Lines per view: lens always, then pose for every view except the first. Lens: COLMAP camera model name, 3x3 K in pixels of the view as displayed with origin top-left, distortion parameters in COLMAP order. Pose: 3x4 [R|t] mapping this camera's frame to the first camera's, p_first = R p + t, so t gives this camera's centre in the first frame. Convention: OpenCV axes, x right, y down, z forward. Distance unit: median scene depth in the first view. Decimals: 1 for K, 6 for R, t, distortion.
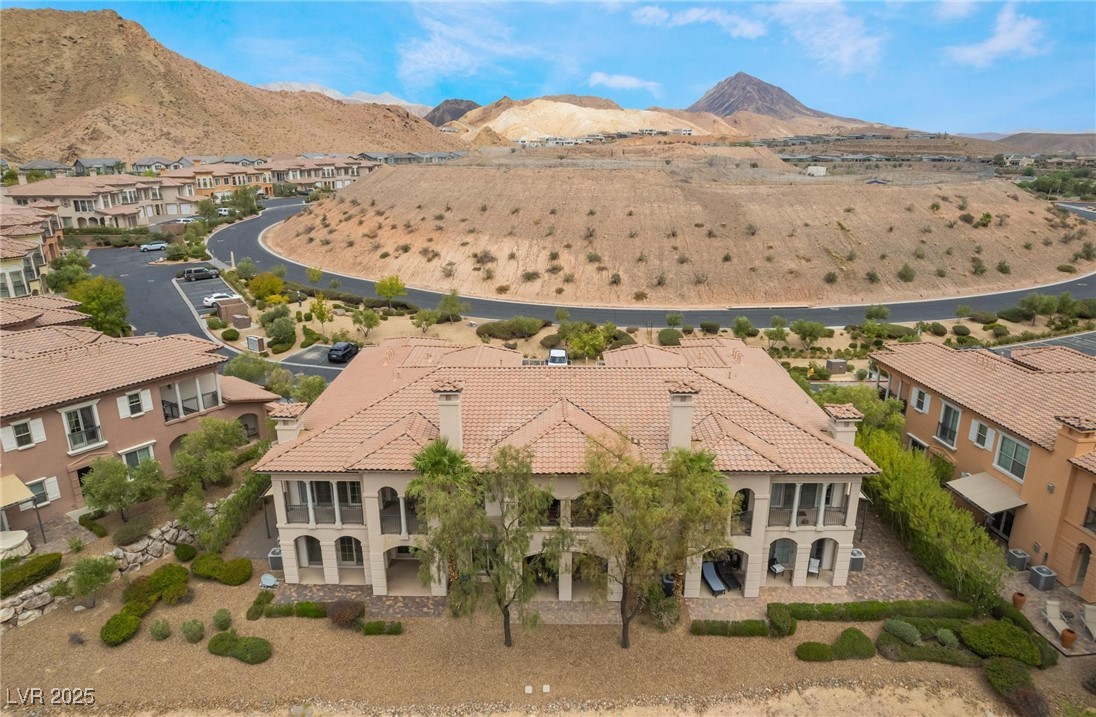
lens RADIAL K [[712.4, 0, 553.2], [0, 712.4, 359.4], [0, 0, 1]] dist [-0.081865, 0.065672]
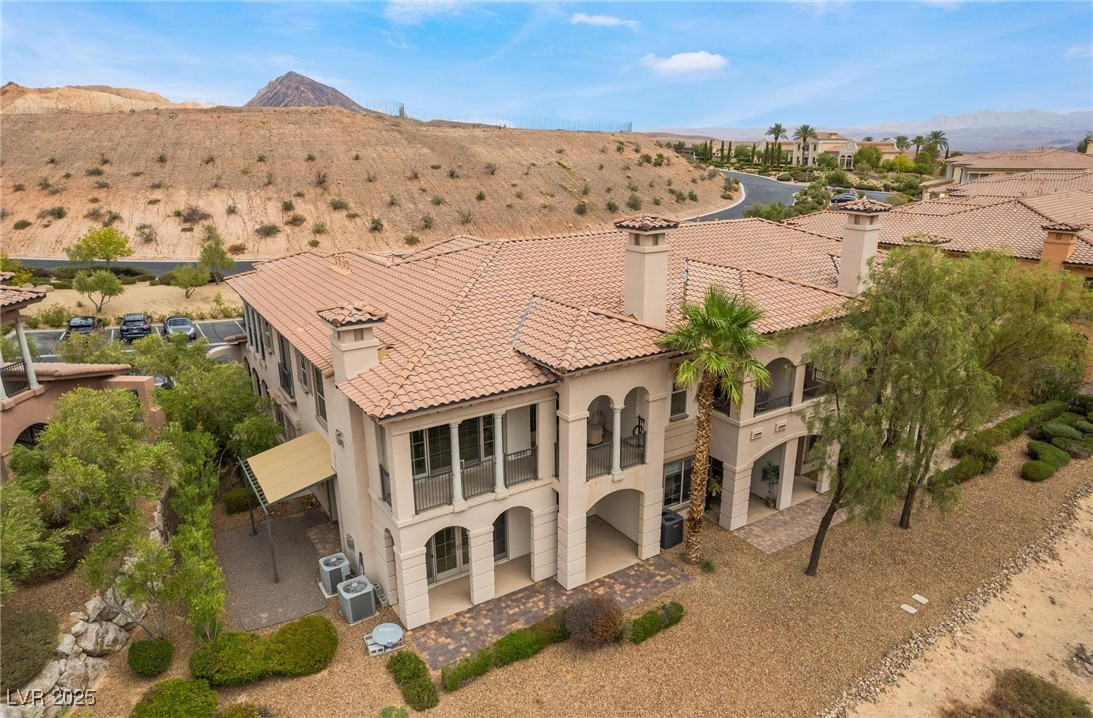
lens RADIAL K [[705.6, 0, 546.5], [0, 705.6, 359.0], [0, 0, 1]] dist [-0.082816, 0.074908]
pose [[0.835012, -0.164084, 0.525197, -0.202358], [0.165210, 0.985225, 0.045140, 0.039958], [-0.524844, 0.049076, 0.849782, 0.179309]]
